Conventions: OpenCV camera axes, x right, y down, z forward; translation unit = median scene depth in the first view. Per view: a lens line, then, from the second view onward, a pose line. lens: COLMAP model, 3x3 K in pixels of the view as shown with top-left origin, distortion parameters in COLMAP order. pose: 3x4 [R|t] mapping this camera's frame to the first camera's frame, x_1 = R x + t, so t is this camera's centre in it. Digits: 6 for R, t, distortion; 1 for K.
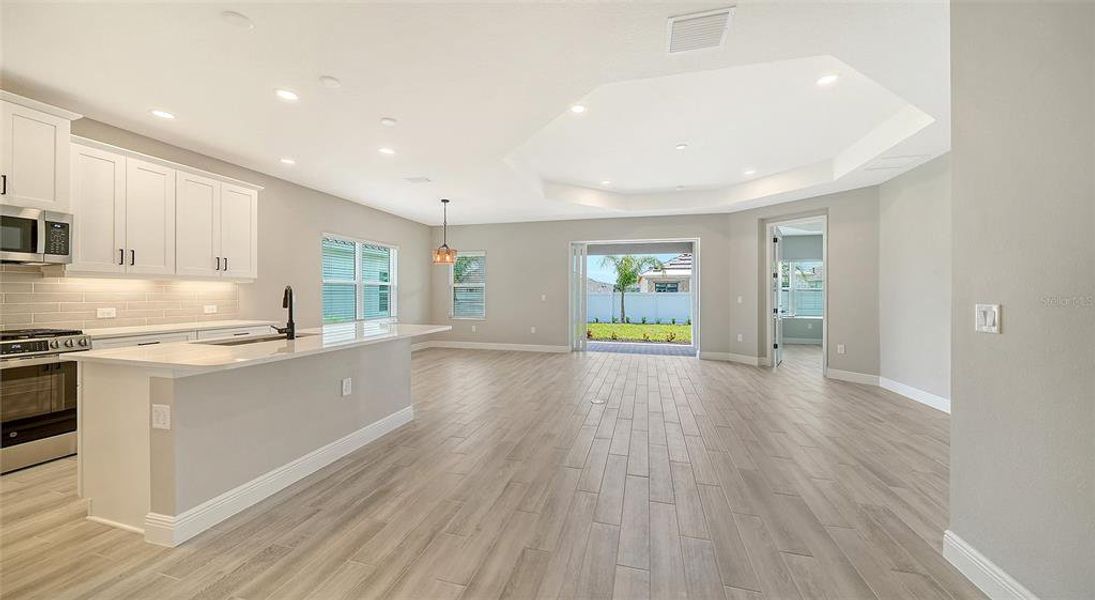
lens RADIAL K [[386.1, 0, 541.7], [0, 386.1, 291.8], [0, 0, 1]] dist [-0.001668, -0.000126]
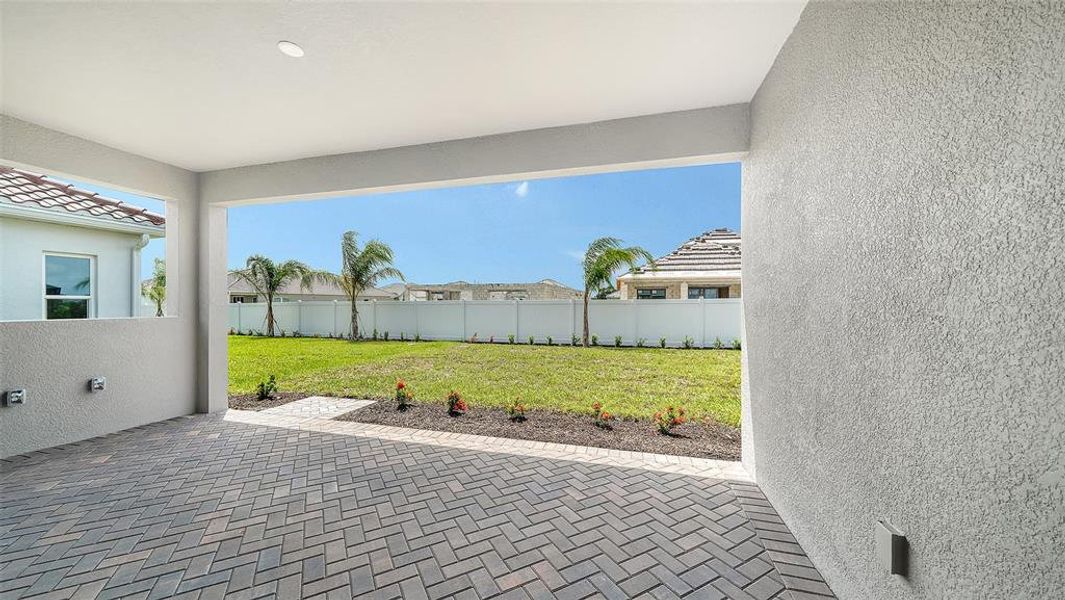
lens RADIAL K [[372.6, 0, 523.4], [0, 372.6, 304.6], [0, 0, 1]] dist [-0.002358, -0.000357]
pose [[0.999867, -0.003635, -0.015925, 0.353601], [0.003756, 0.999964, 0.007592, 0.016213], [0.015897, -0.007651, 0.999844, 1.130188]]
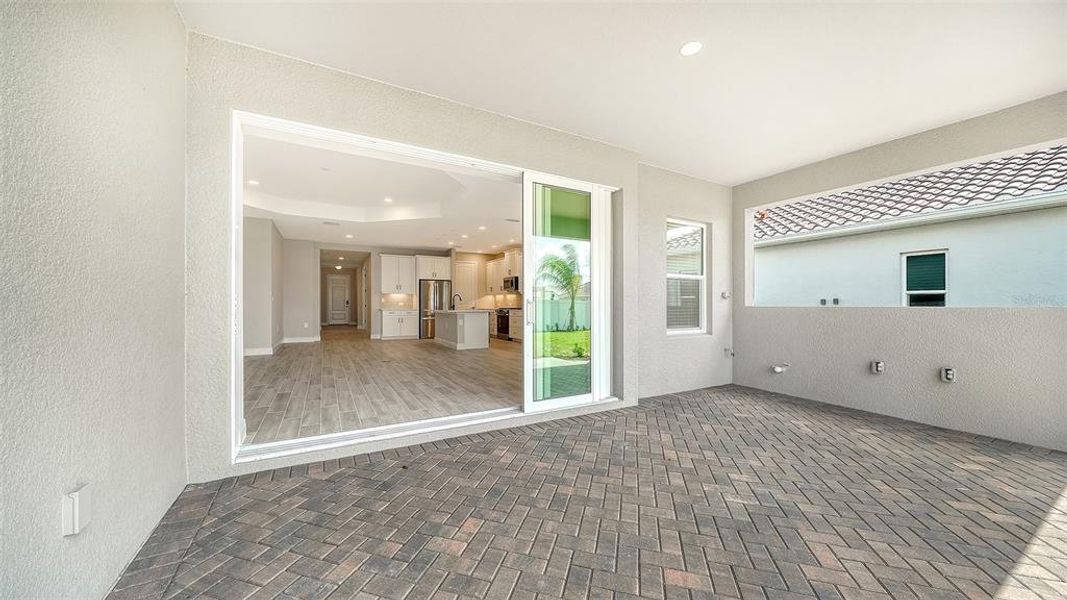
lens RADIAL K [[373.3, 0, 524.3], [0, 373.3, 304.6], [0, 0, 1]] dist [-0.002358, -0.000357]
pose [[-0.724292, -0.008319, -0.689443, 0.513001], [-0.004043, 0.999961, -0.007819, 0.042022], [0.689482, -0.002875, -0.724297, 1.621926]]
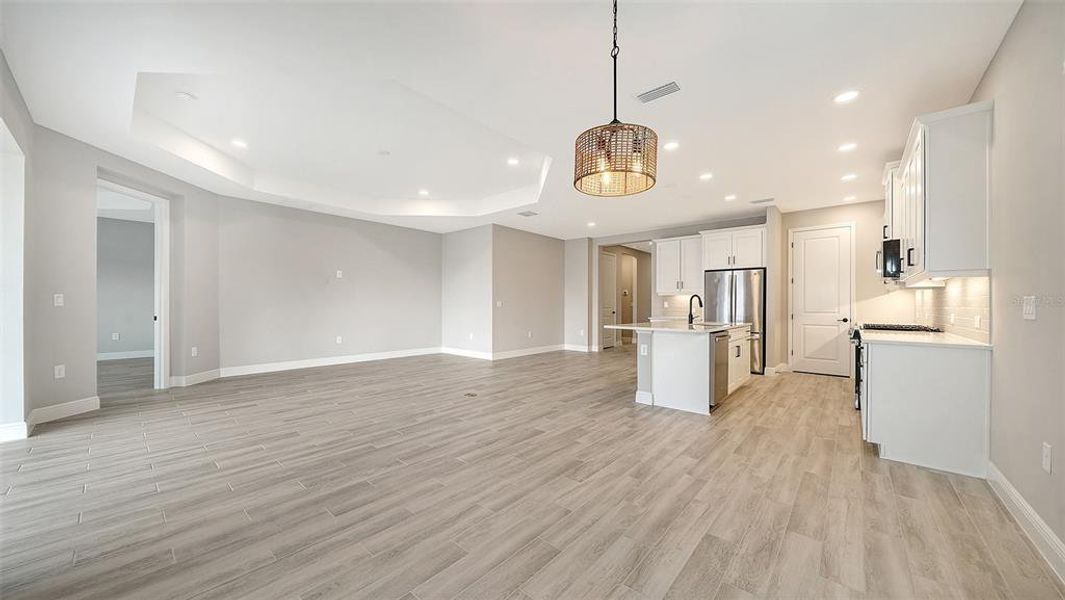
lens RADIAL K [[372.6, 0, 523.4], [0, 372.6, 304.6], [0, 0, 1]] dist [-0.002358, -0.000357]
pose [[-0.894050, -0.013017, 0.447778, -0.300053], [-0.014079, 0.999900, 0.000956, 0.017464], [-0.447746, -0.005449, -0.894144, 1.229877]]
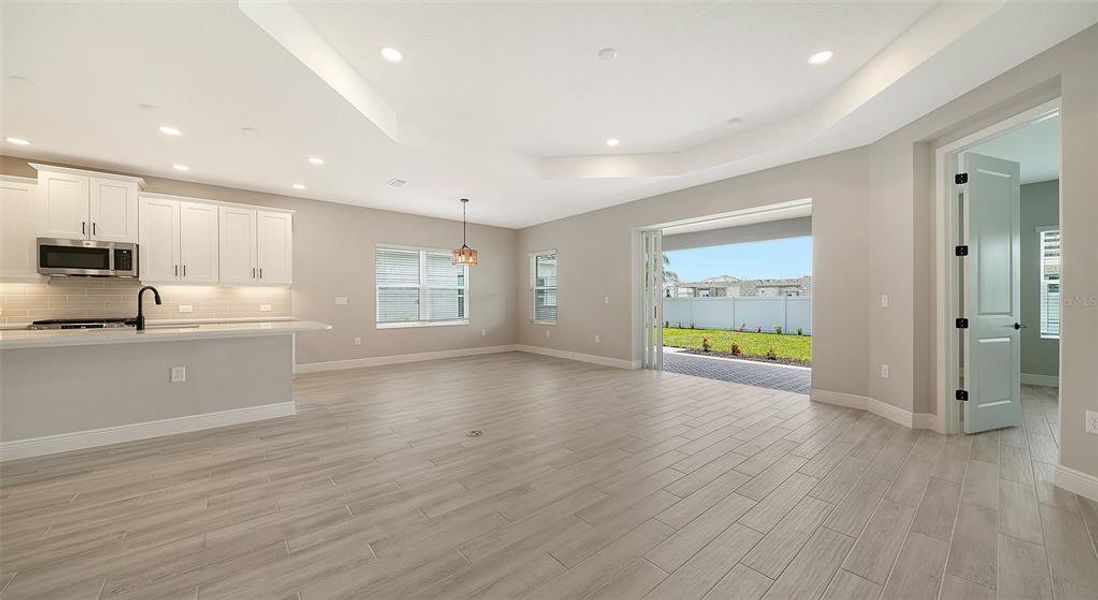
lens RADIAL K [[386.0, 0, 550.8], [0, 386.0, 301.2], [0, 0, 1]] dist [-0.001567, -0.000146]
pose [[0.823569, -0.003470, -0.567206, 0.456977], [0.007886, 0.999955, 0.005332, 0.015019], [0.567162, -0.008864, 0.823559, 0.303529]]
